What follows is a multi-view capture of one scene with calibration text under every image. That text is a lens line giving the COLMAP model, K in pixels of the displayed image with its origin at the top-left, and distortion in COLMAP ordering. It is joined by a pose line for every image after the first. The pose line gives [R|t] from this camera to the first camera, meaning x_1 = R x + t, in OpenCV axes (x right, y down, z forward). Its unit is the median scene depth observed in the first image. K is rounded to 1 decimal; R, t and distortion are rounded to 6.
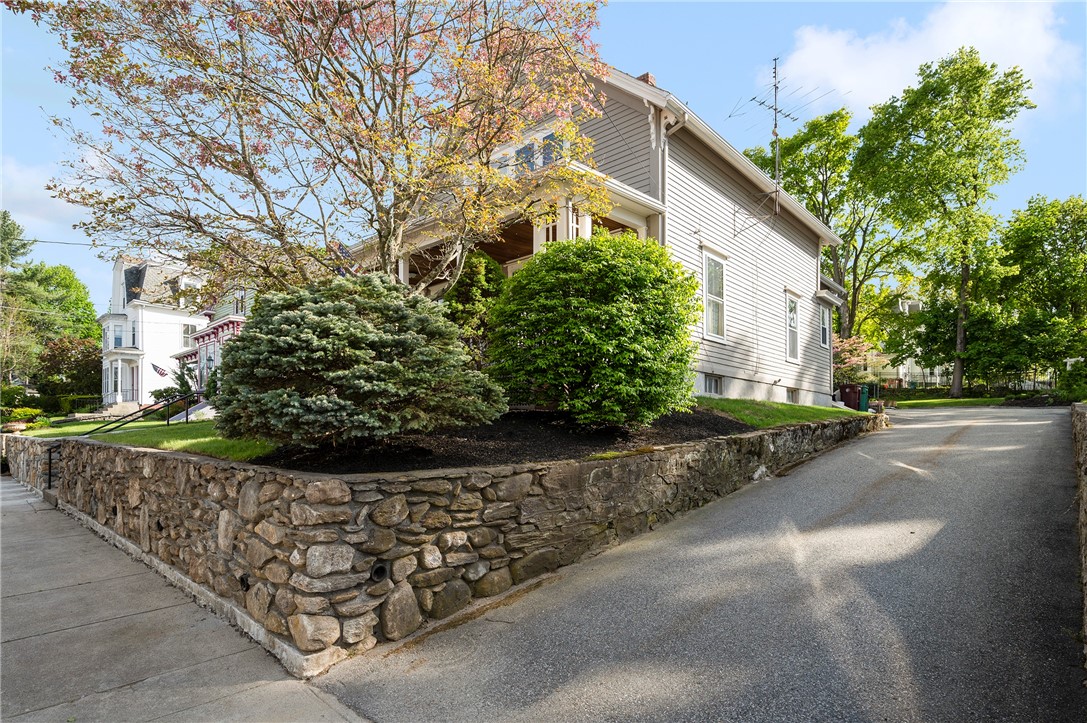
lens RADIAL K [[551.4, 0, 543.5], [0, 551.4, 361.5], [0, 0, 1]] dist [0.001643, 0.001030]
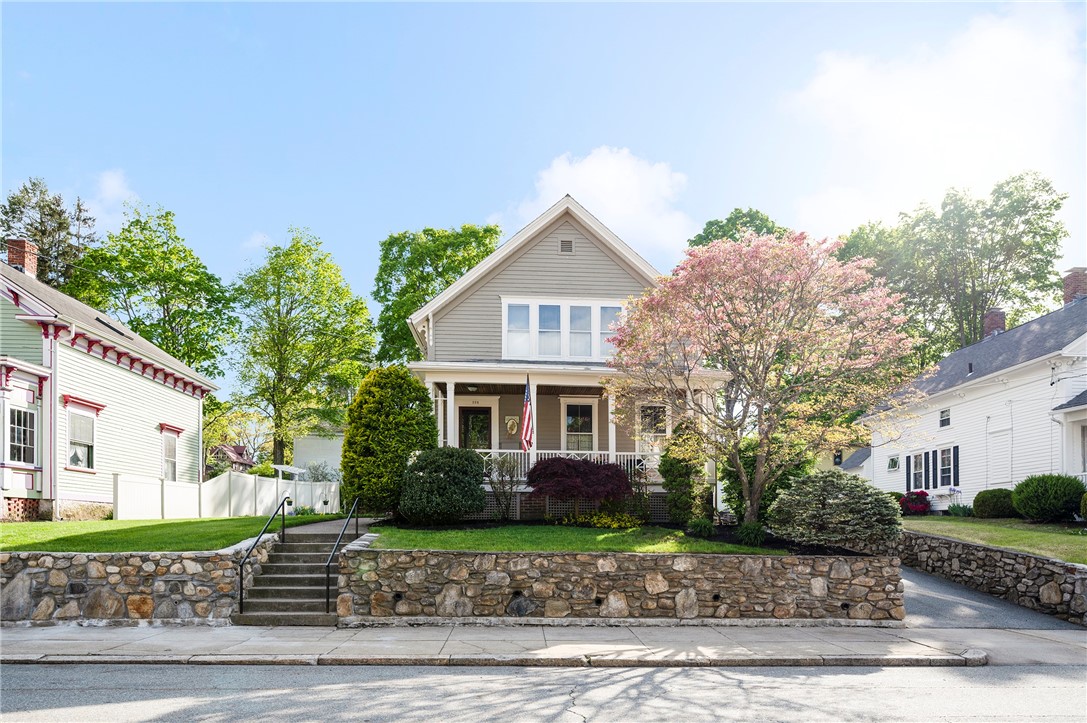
lens RADIAL K [[714.9, 0, 543.5], [0, 714.9, 361.5], [0, 0, 1]] dist [0.002122, 0.000394]
pose [[0.685631, 0.165047, 0.708992, -0.389358], [-0.090306, 0.985719, -0.142136, -0.008164], [-0.722326, 0.033427, 0.690745, -0.022149]]
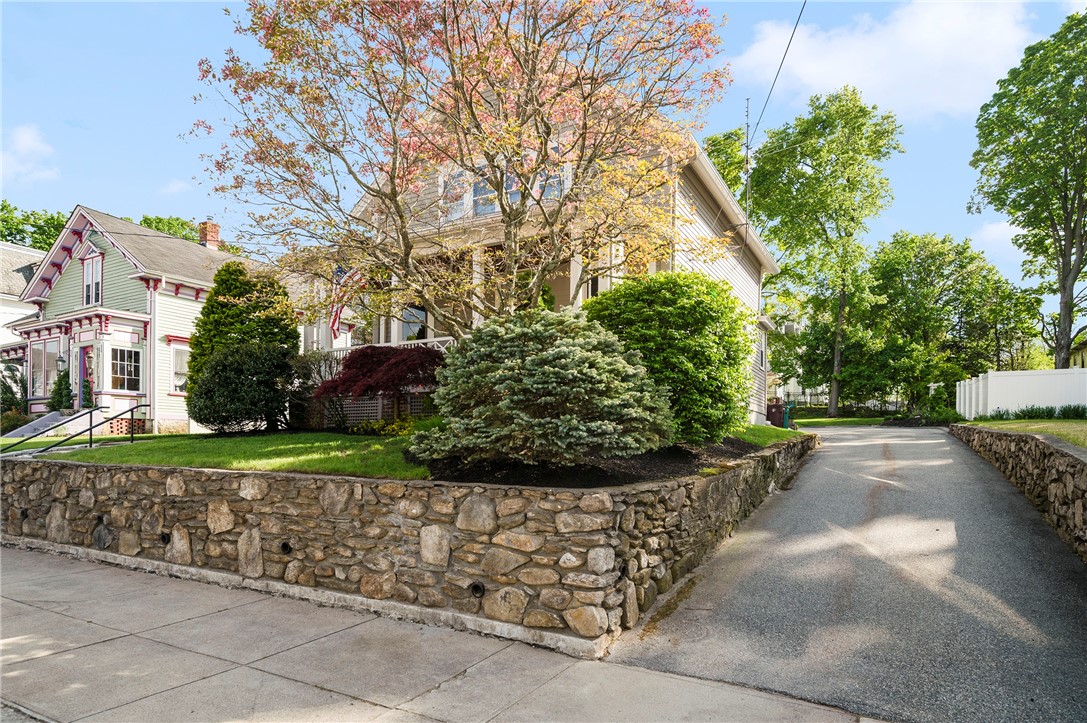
lens RADIAL K [[618.5, 0, 543.0], [0, 618.5, 375.5], [0, 0, 1]] dist [0.000557, -0.000230]
pose [[0.972062, 0.027047, 0.233161, -0.073591], [-0.028911, 0.999571, 0.004581, -0.003321], [-0.232937, -0.011194, 0.972427, -0.022176]]
